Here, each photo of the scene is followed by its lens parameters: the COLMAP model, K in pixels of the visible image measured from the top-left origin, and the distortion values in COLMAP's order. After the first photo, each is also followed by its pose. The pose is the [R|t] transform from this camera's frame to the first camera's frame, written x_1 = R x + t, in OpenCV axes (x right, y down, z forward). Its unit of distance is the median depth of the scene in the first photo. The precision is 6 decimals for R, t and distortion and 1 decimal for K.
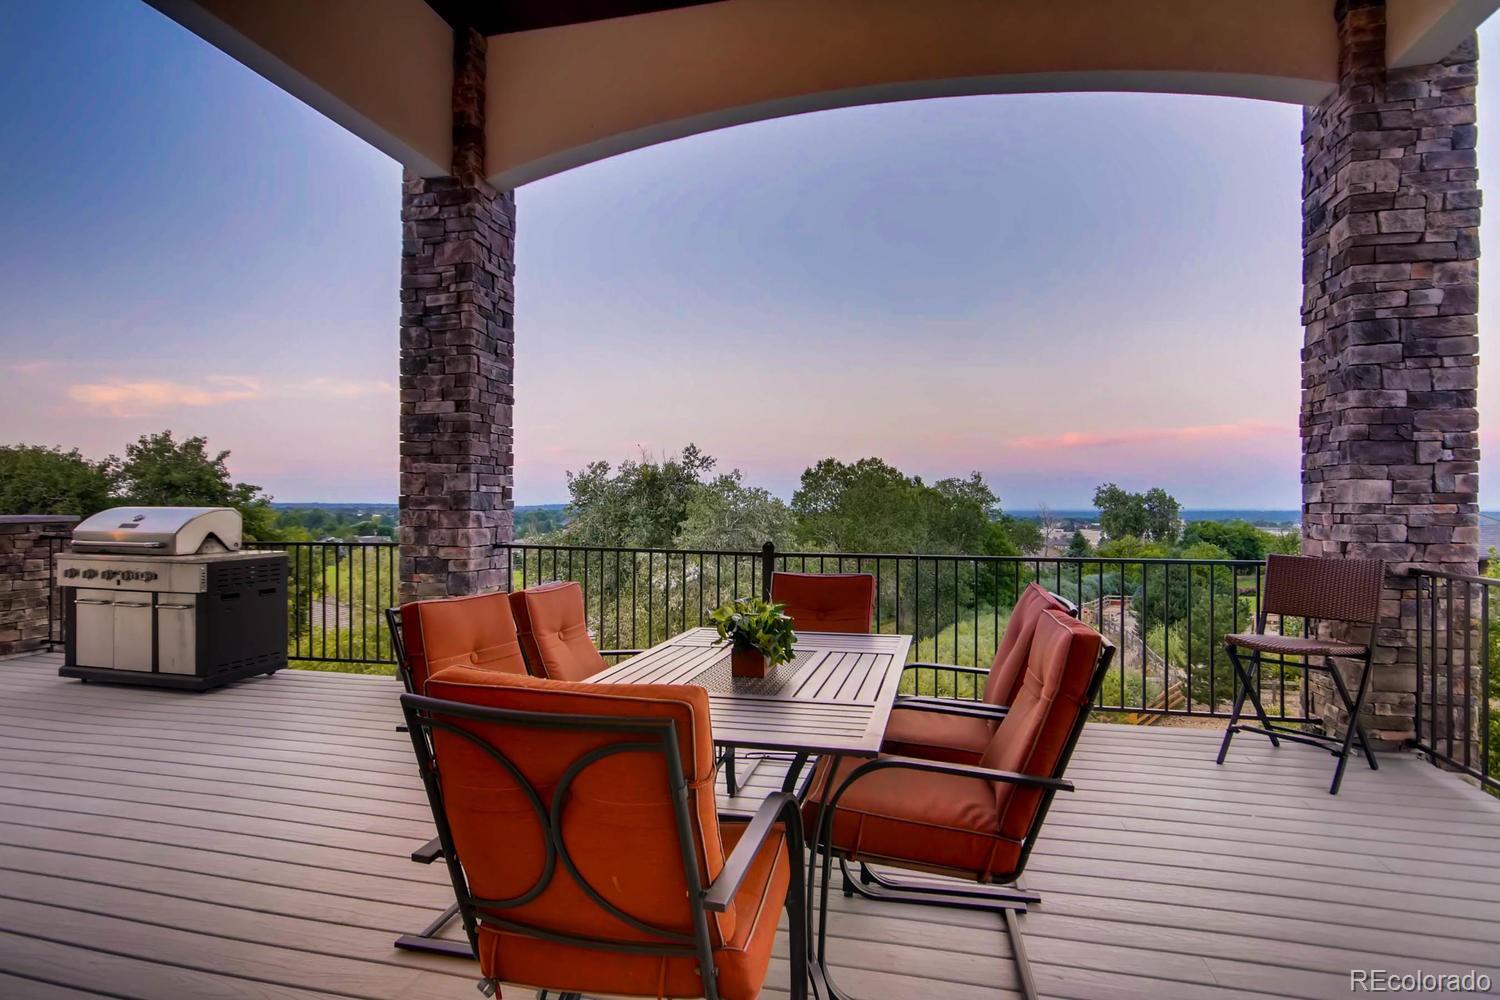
lens RADIAL K [[809.3, 0, 747.3], [0, 809.3, 501.6], [0, 0, 1]] dist [0.005849, 0.000696]
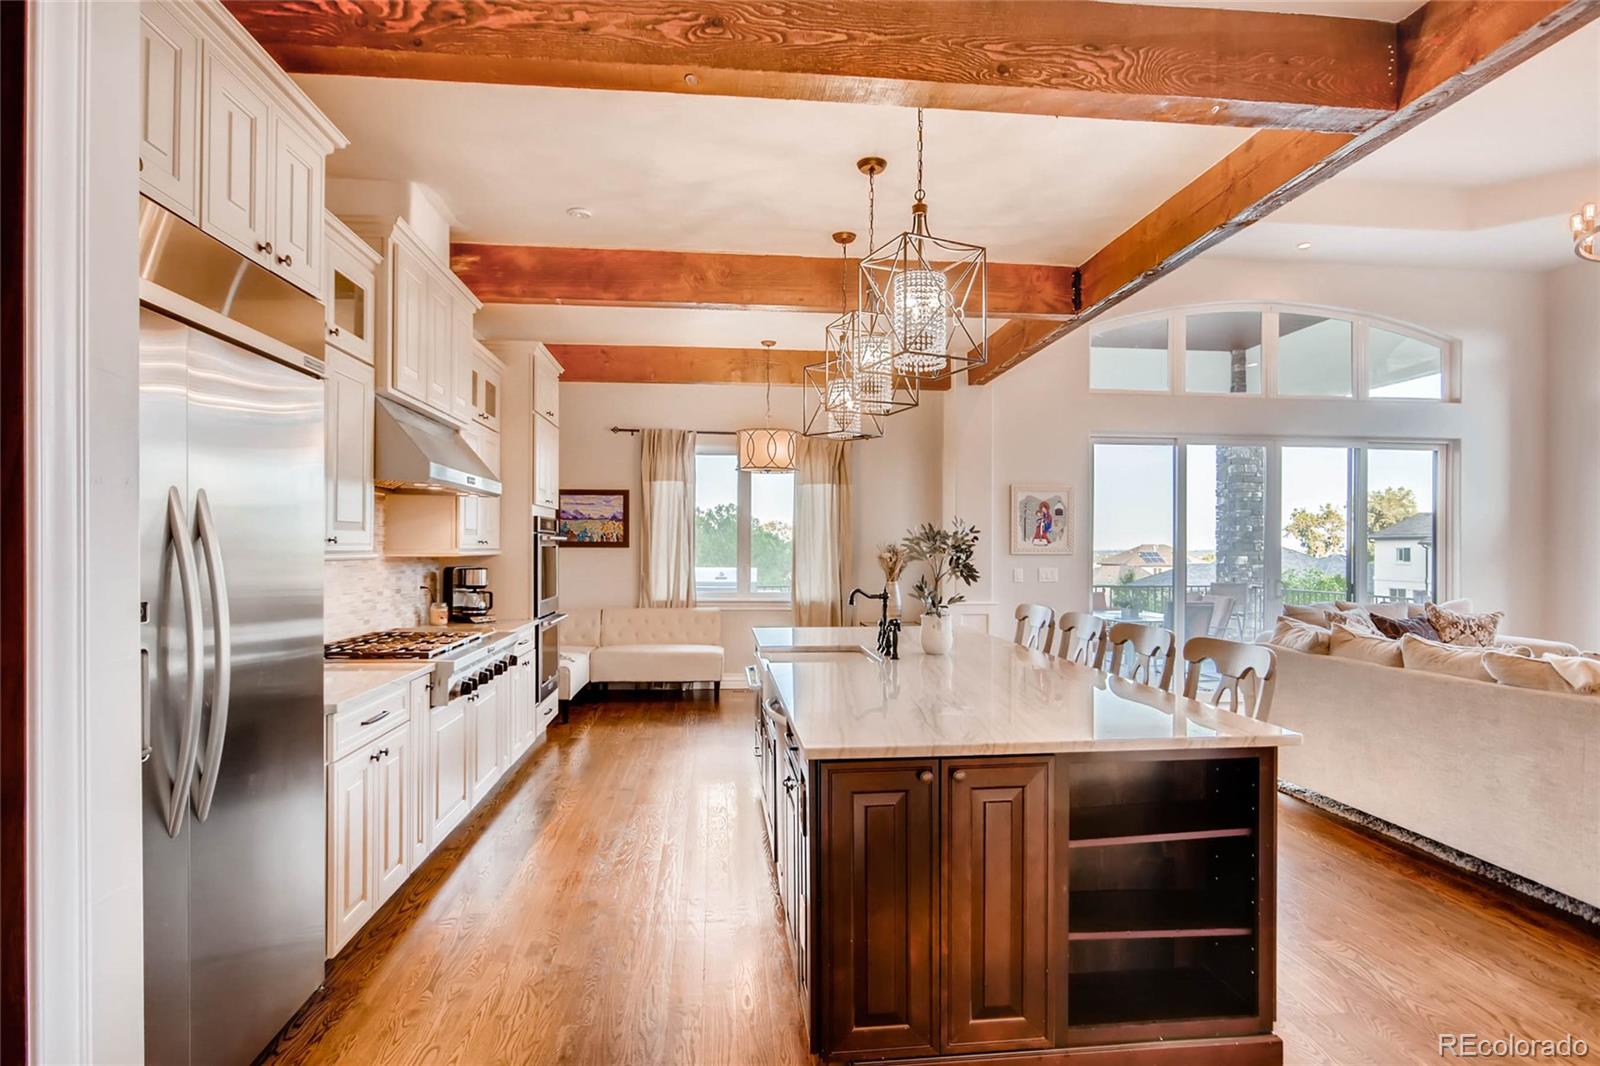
lens RADIAL K [[853.3, 0, 808.0], [0, 853.3, 534.3], [0, 0, 1]] dist [-0.053246, -0.000216]
pose [[0.939364, 0.003975, 0.342899, -1.721973], [-0.000567, 0.999949, -0.010038, -0.074344], [-0.342921, 0.009235, 0.939319, -1.289467]]
